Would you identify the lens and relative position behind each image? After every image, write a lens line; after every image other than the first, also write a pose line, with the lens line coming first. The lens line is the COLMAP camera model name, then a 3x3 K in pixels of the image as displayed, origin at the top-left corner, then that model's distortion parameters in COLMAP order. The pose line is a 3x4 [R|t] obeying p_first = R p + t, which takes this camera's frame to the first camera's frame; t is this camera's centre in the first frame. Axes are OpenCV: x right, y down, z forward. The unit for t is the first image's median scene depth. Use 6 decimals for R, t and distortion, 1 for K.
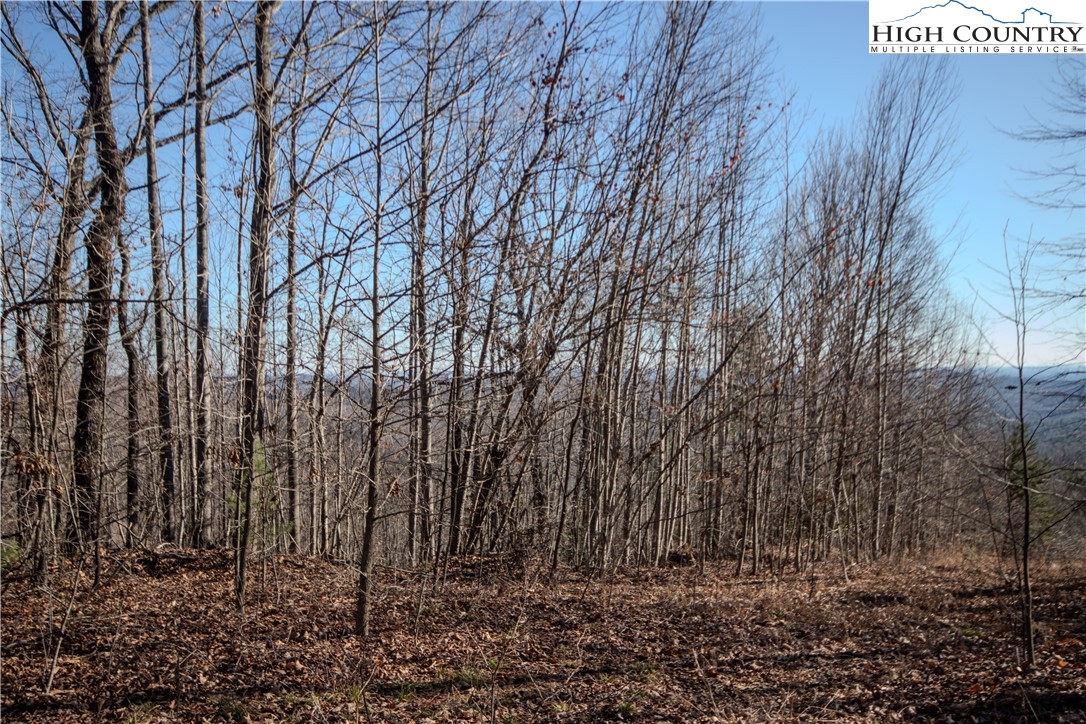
lens RADIAL K [[928.4, 0, 552.4], [0, 928.4, 394.2], [0, 0, 1]] dist [0.001154, 0.054671]
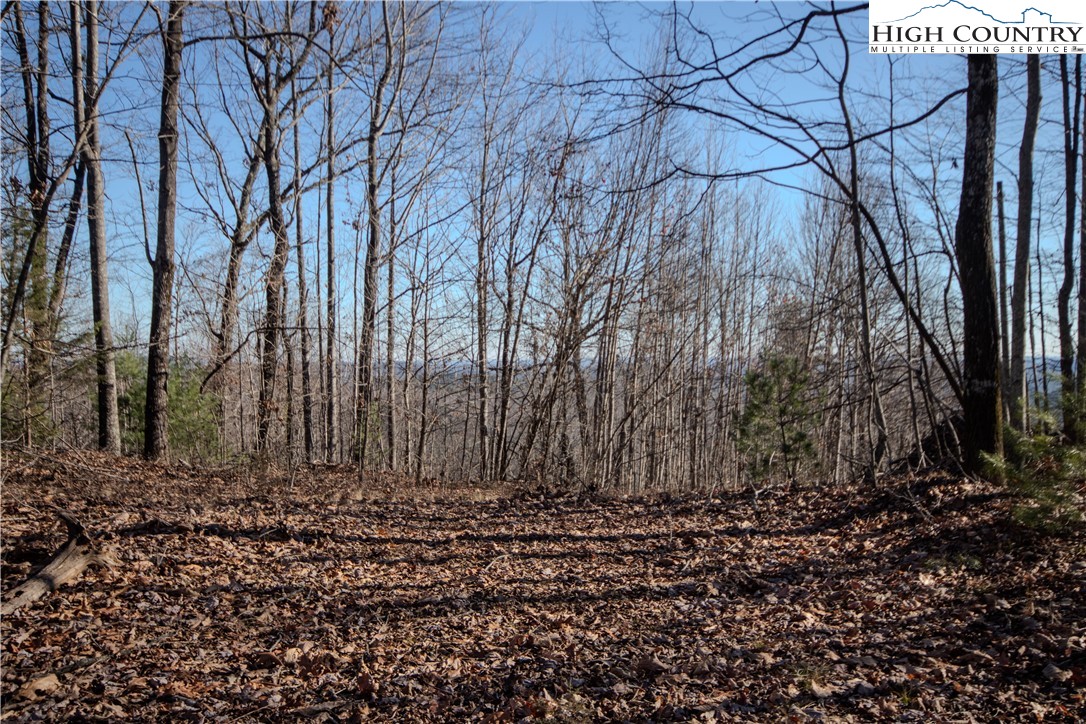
lens RADIAL K [[928.4, 0, 552.4], [0, 928.4, 394.2], [0, 0, 1]] dist [0.001154, 0.054671]
pose [[0.994649, 0.005527, -0.103168, 0.121316], [-0.003487, 0.999795, 0.019942, -0.002588], [0.103257, -0.019475, 0.994464, -0.421697]]
